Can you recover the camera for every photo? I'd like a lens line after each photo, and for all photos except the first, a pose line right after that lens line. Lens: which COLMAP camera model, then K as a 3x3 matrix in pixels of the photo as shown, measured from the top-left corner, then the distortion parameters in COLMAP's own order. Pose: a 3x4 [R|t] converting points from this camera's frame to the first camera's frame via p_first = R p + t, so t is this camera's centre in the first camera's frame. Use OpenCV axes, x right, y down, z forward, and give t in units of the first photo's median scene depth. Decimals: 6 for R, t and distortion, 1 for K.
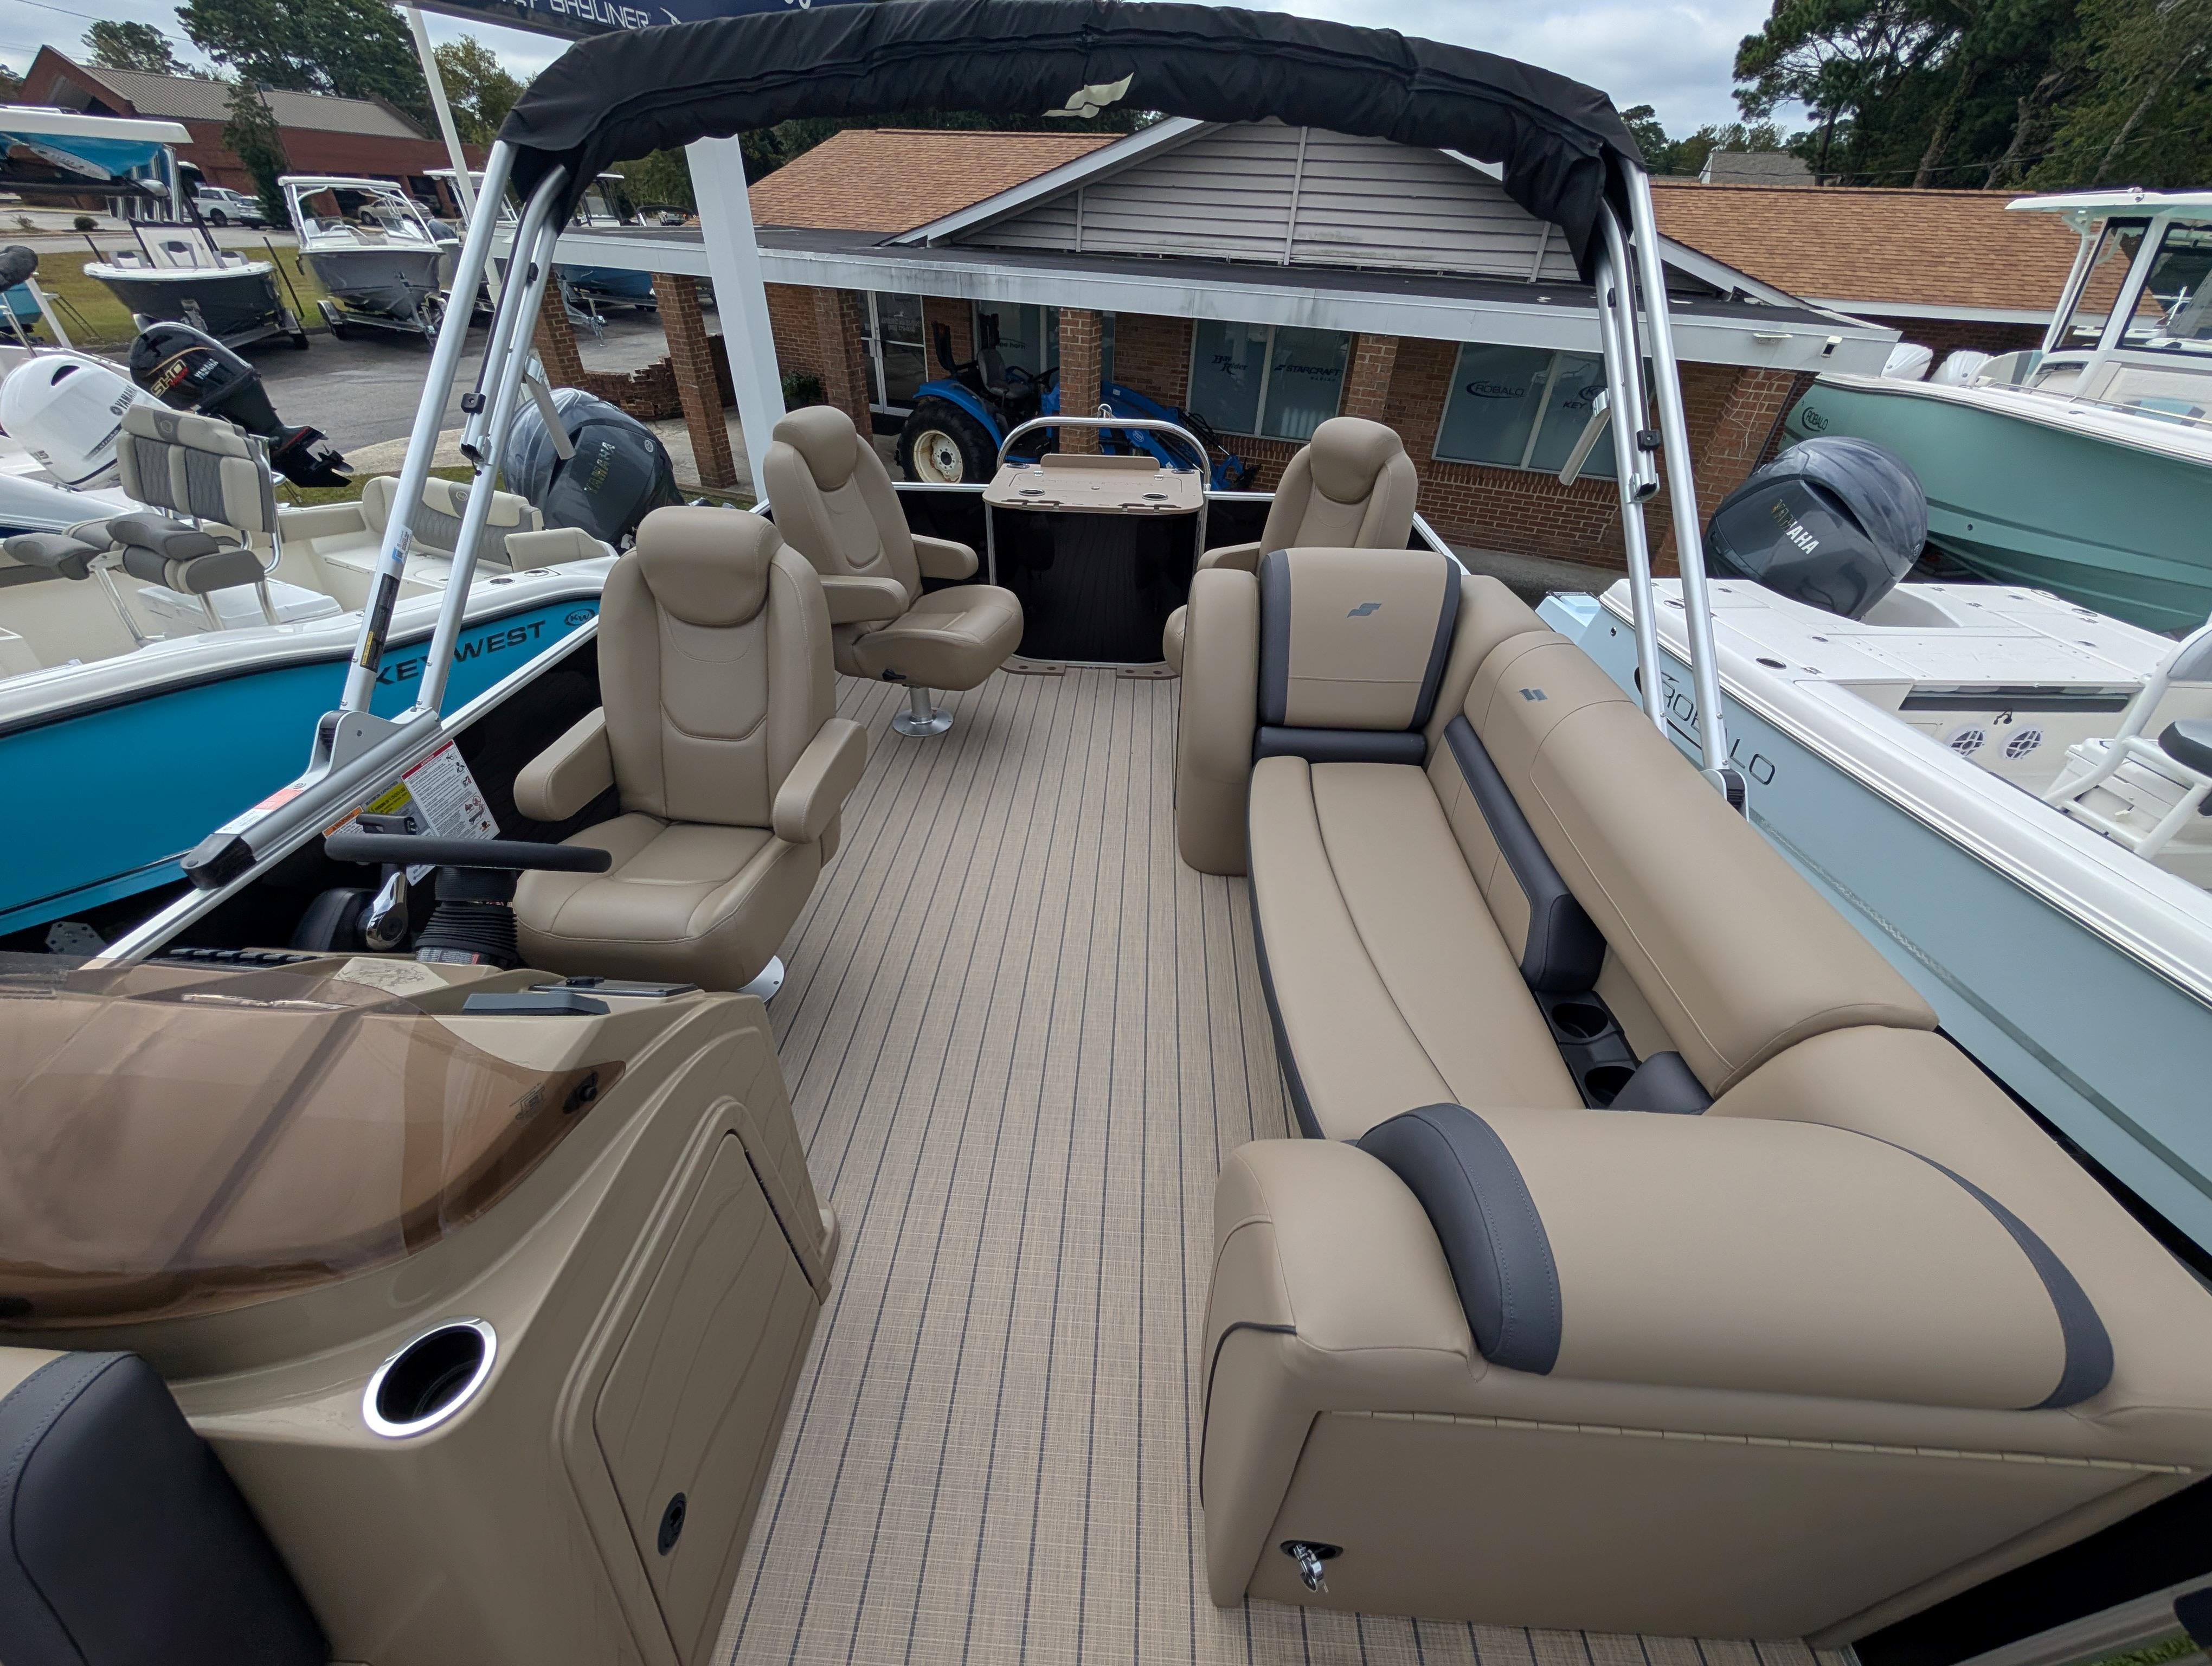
lens RADIAL K [[840.0, 0, 1094.9], [0, 840.0, 831.2], [0, 0, 1]] dist [0.000140, 0.000216]
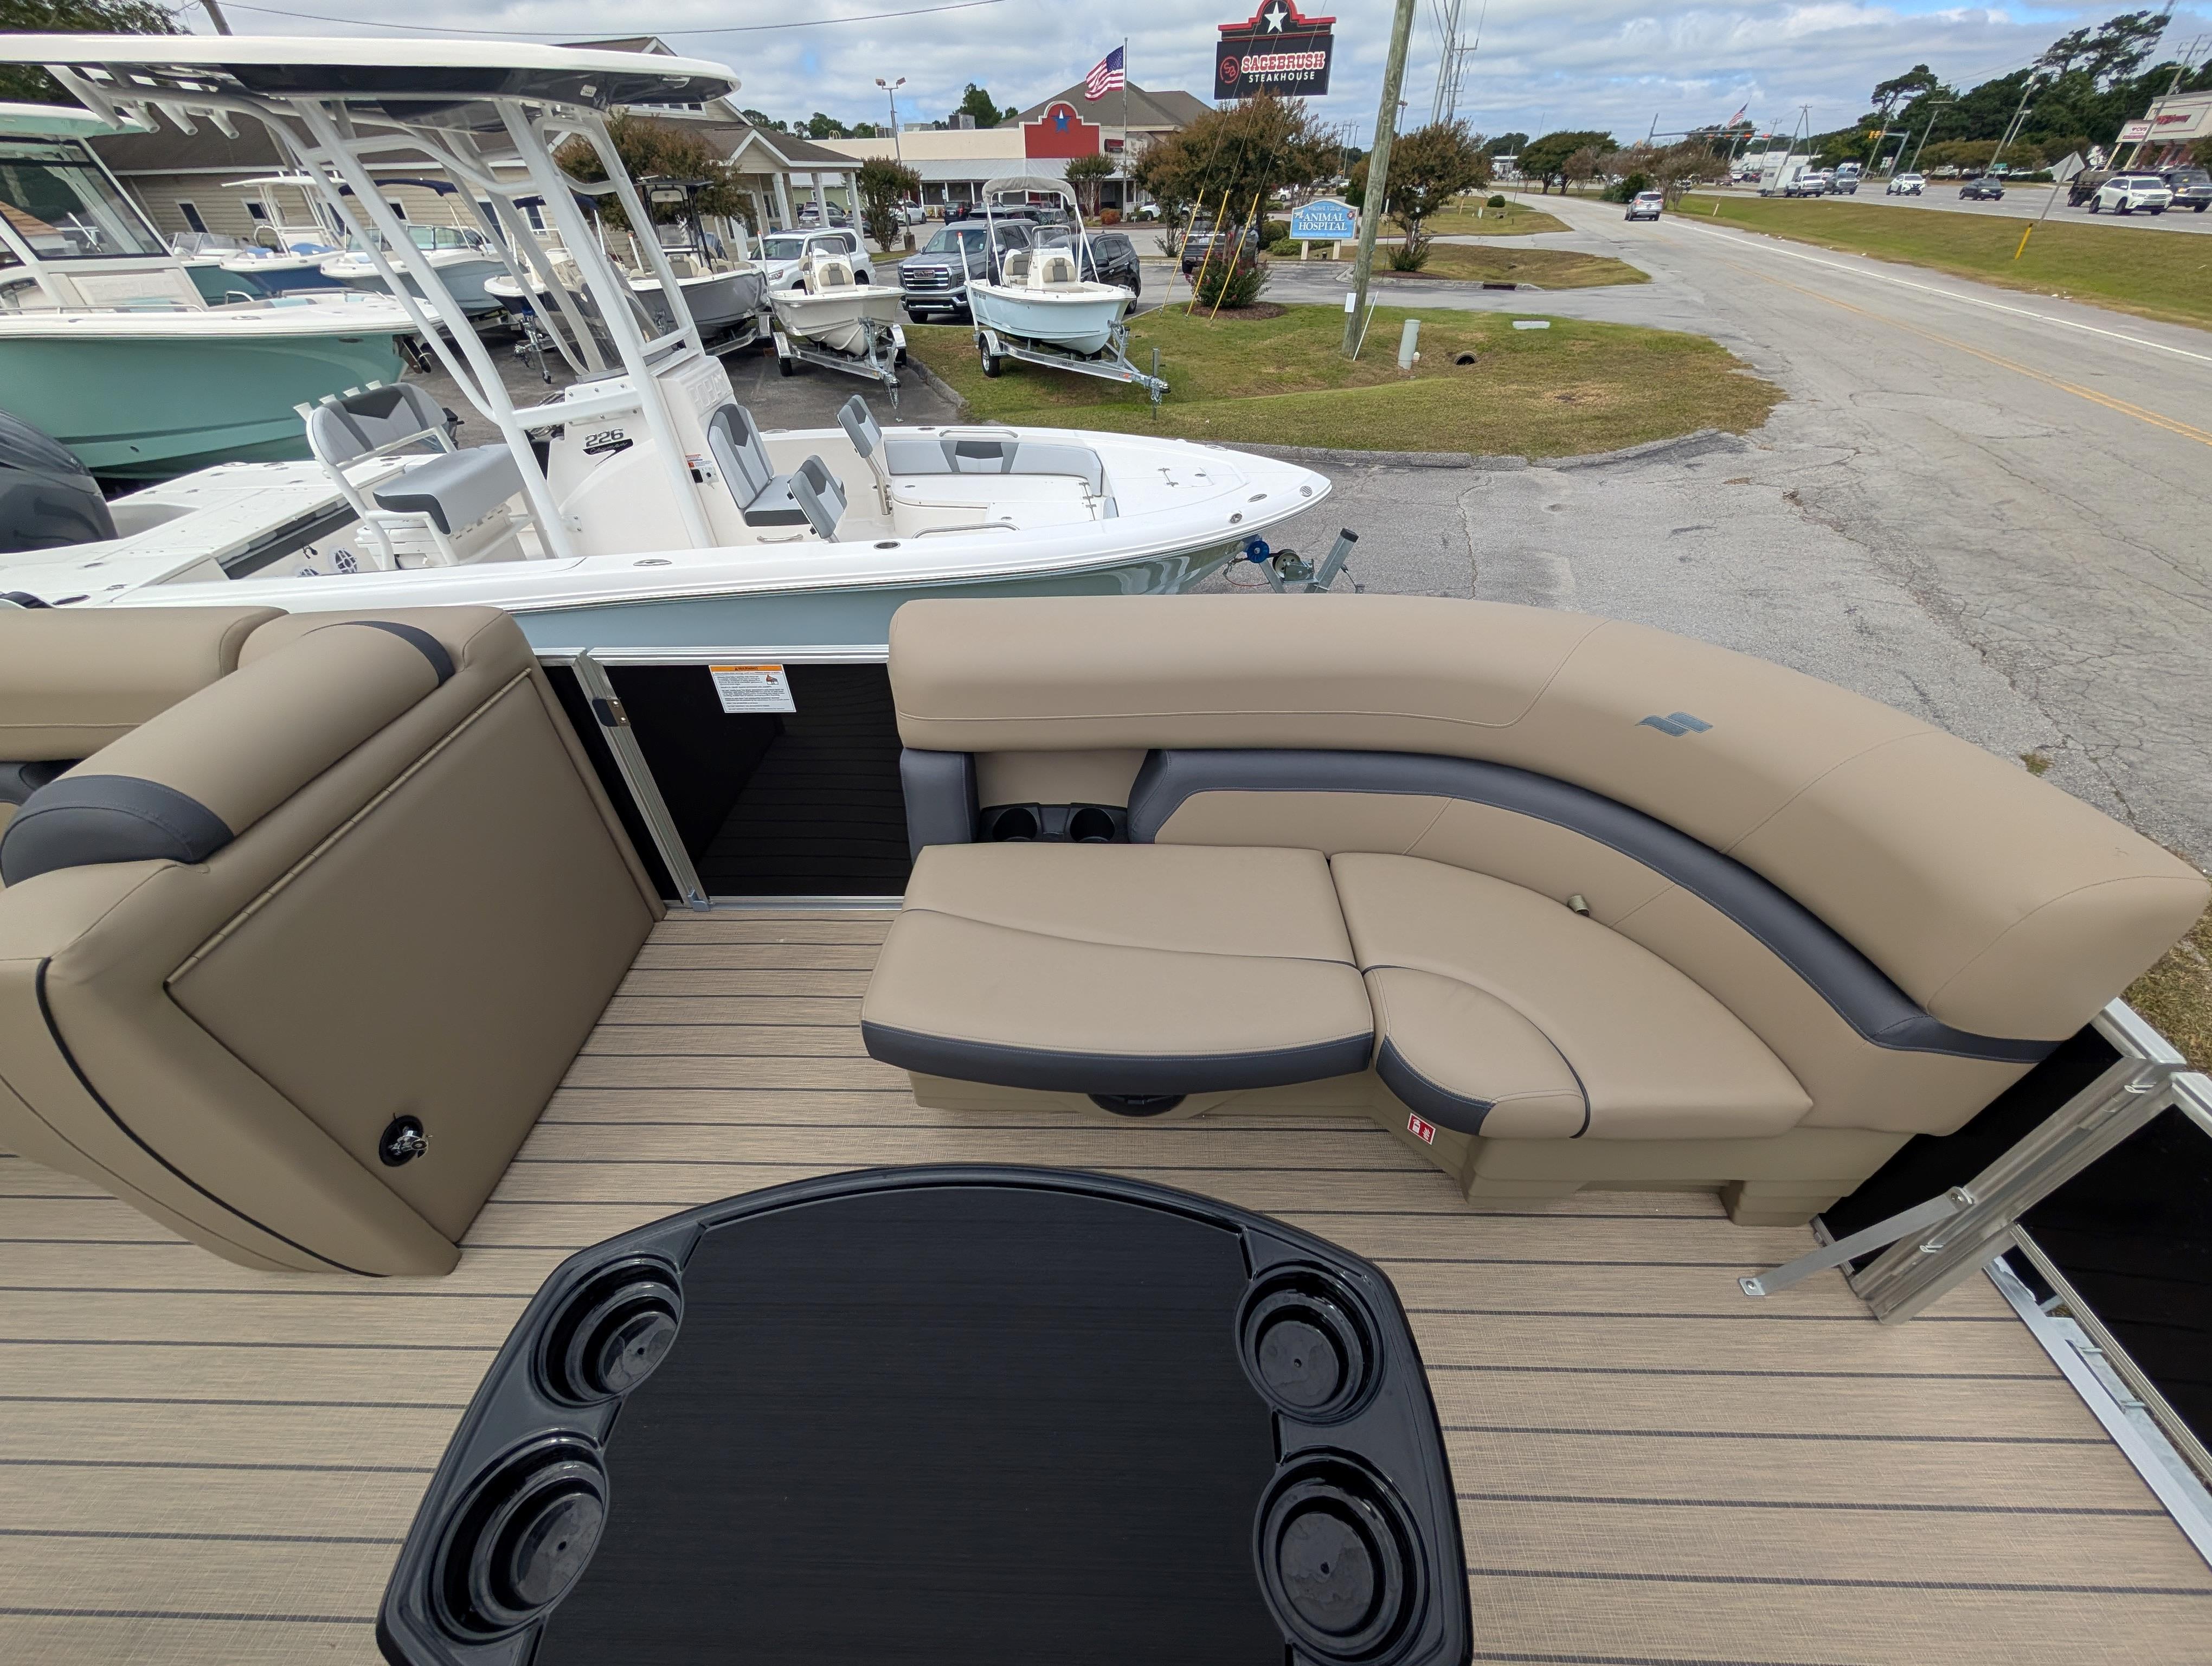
lens RADIAL K [[840.0, 0, 1112.2], [0, 840.0, 829.4], [0, 0, 1]] dist [0.000140, 0.000216]
pose [[-0.038054, -0.641552, 0.766135, -0.052770], [0.603121, 0.596552, 0.529501, 0.065377], [-0.796741, 0.482222, 0.364232, -0.063138]]
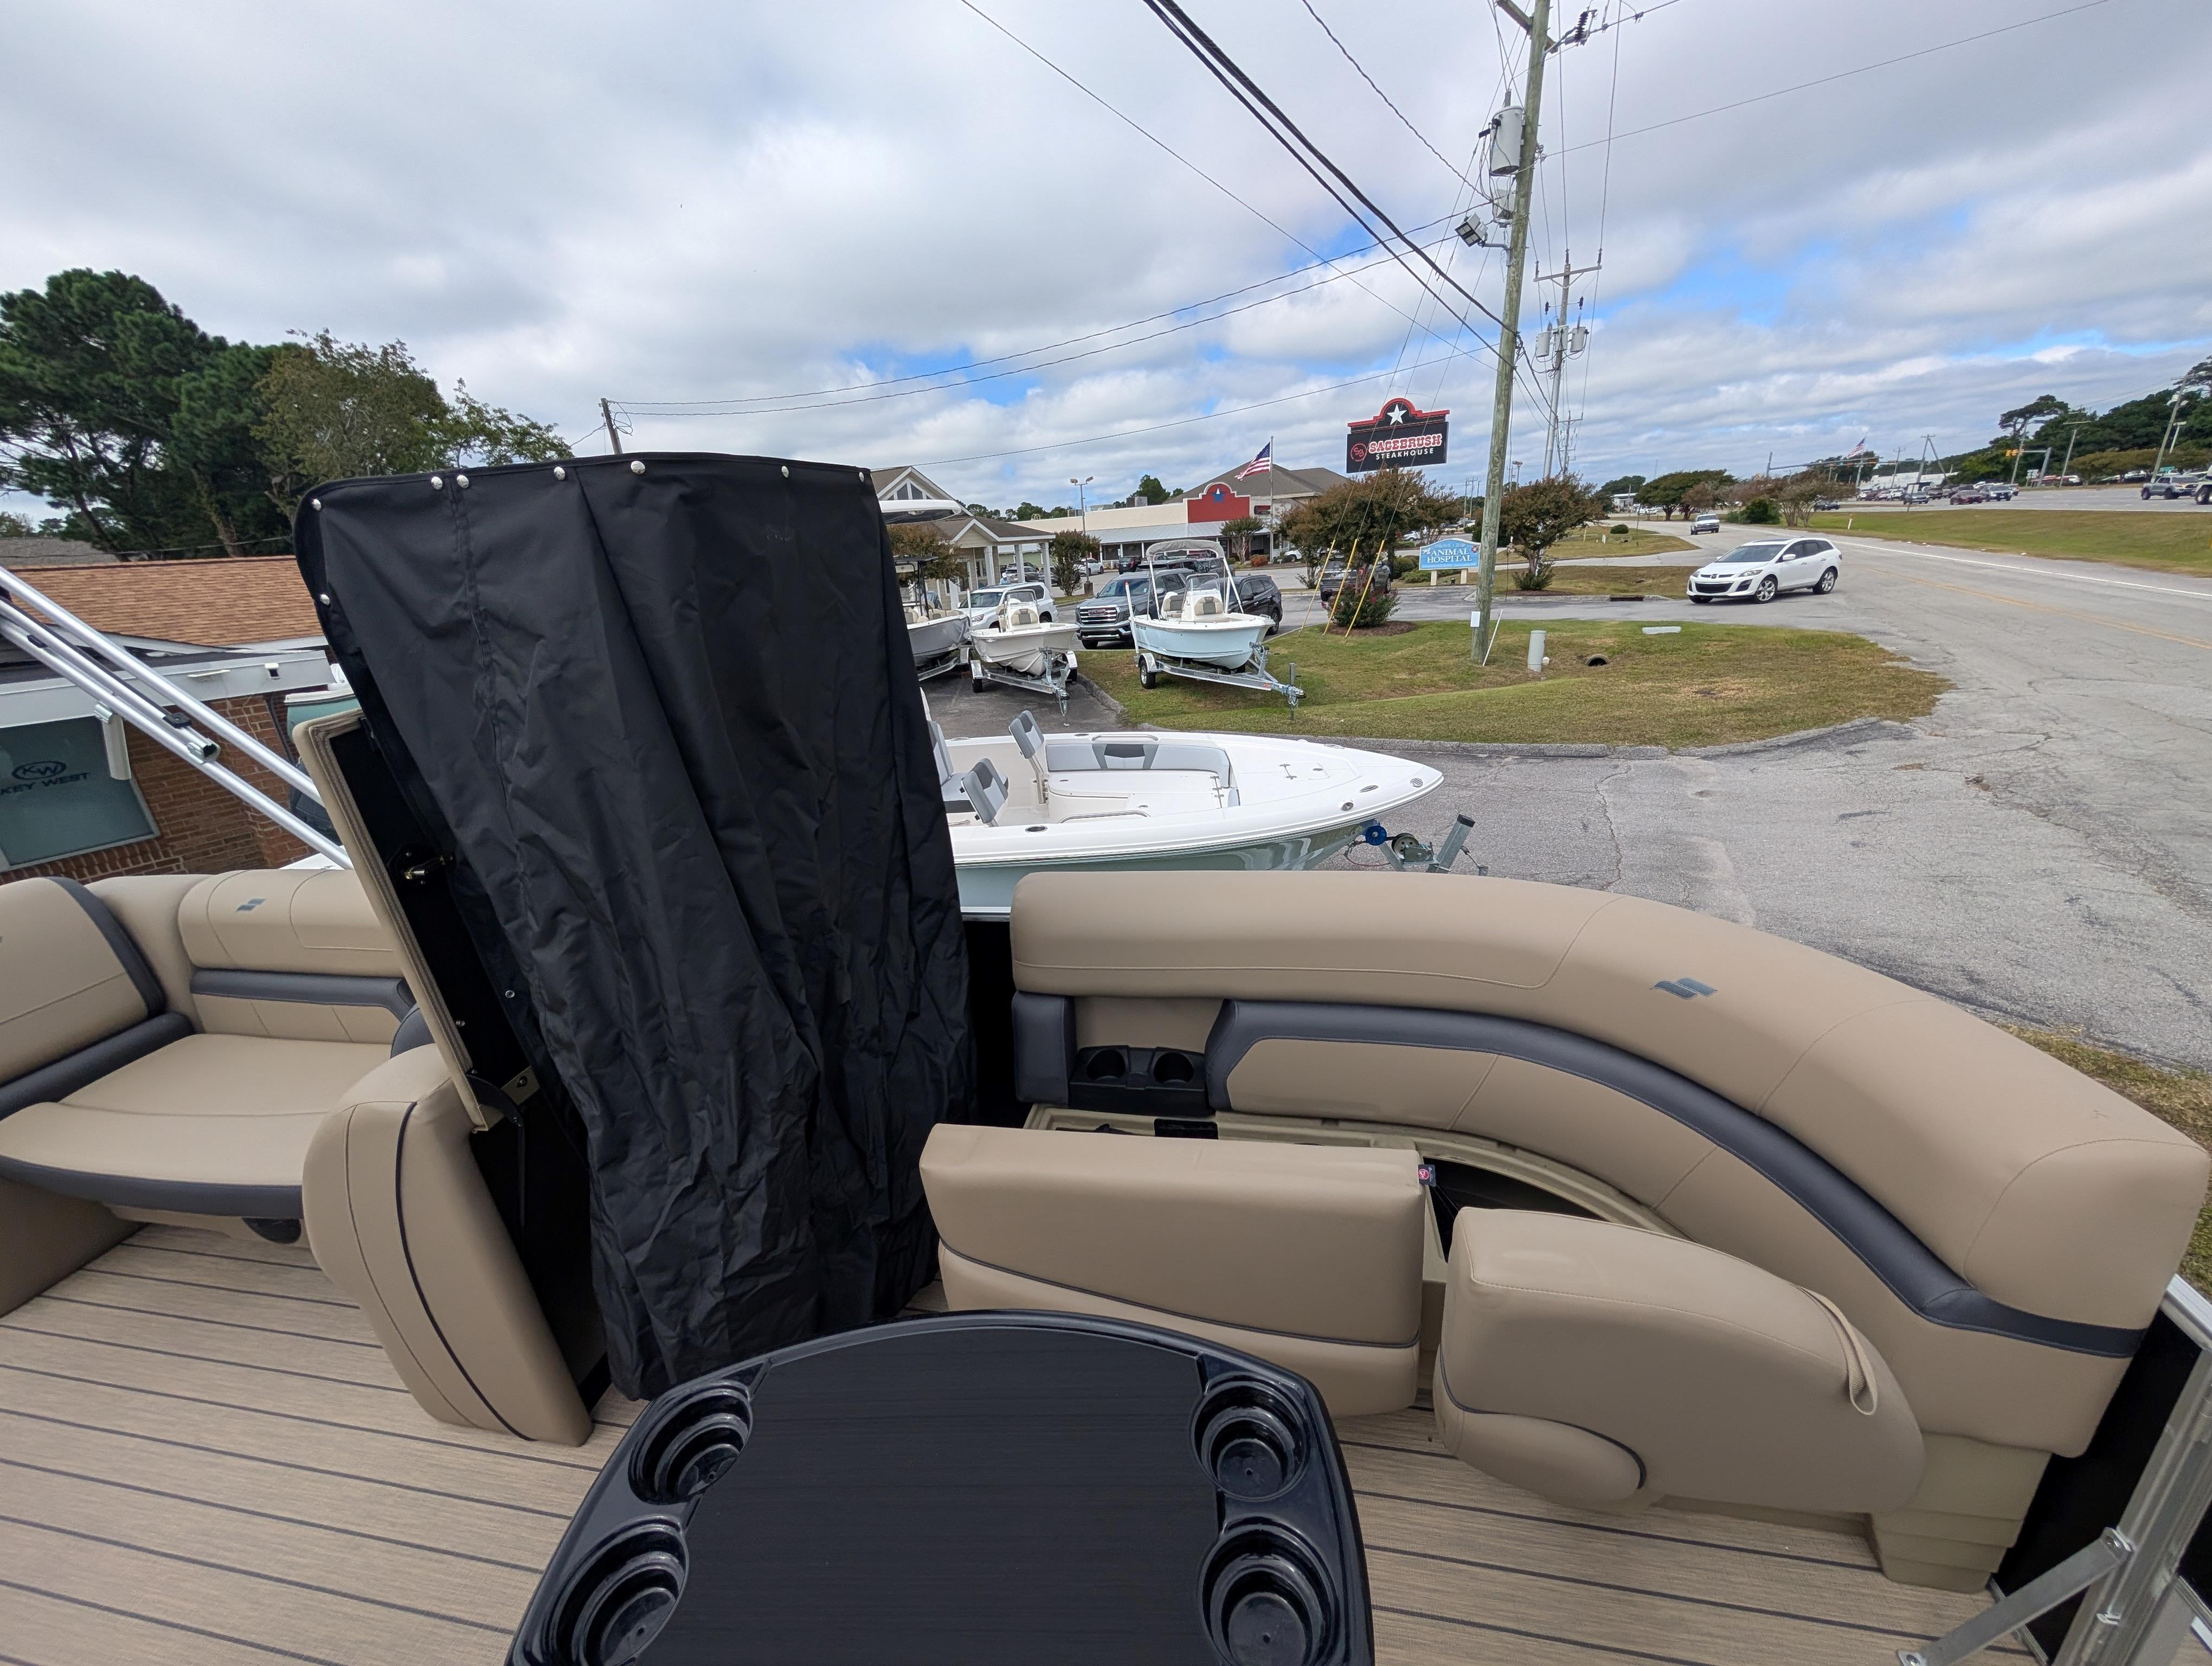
lens RADIAL K [[840.0, 0, 1109.6], [0, 840.0, 832.2], [0, 0, 1]] dist [0.000140, 0.000216]
pose [[0.128906, -0.367416, 0.921080, -0.081803], [0.646960, 0.735094, 0.202684, 0.064804], [-0.751549, 0.569774, 0.332462, -0.082608]]
